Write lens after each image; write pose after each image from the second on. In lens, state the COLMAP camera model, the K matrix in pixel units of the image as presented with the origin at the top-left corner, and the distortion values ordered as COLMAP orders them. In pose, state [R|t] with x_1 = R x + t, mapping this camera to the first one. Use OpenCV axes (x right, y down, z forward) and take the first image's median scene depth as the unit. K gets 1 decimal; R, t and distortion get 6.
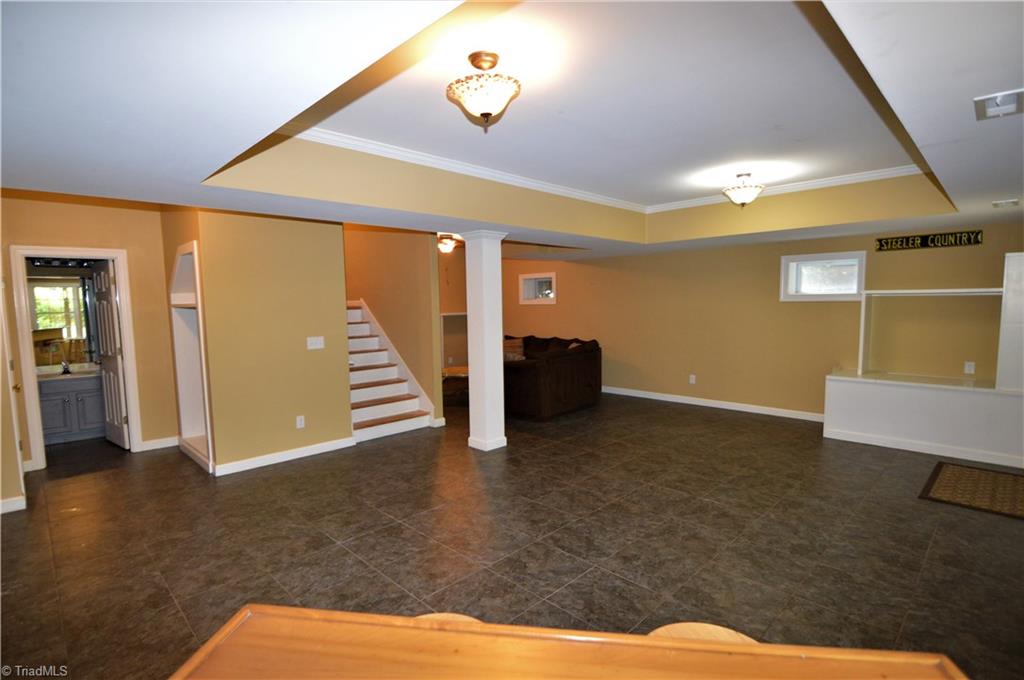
lens RADIAL K [[504.9, 0, 507.6], [0, 504.9, 341.0], [0, 0, 1]] dist [-0.020328, -0.000408]
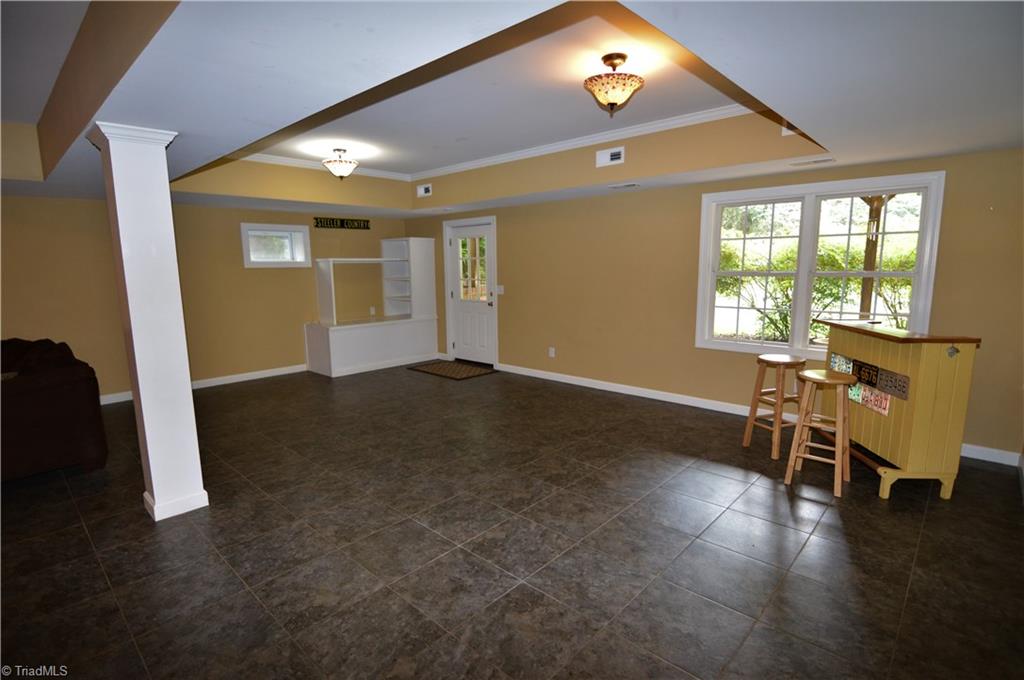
lens RADIAL K [[504.9, 0, 507.2], [0, 504.9, 343.3], [0, 0, 1]] dist [-0.020328, -0.000408]
pose [[-0.035958, -0.141071, 0.989346, -0.781640], [0.096674, 0.984852, 0.143944, -0.037552], [-0.994666, 0.100820, -0.021775, 0.773140]]
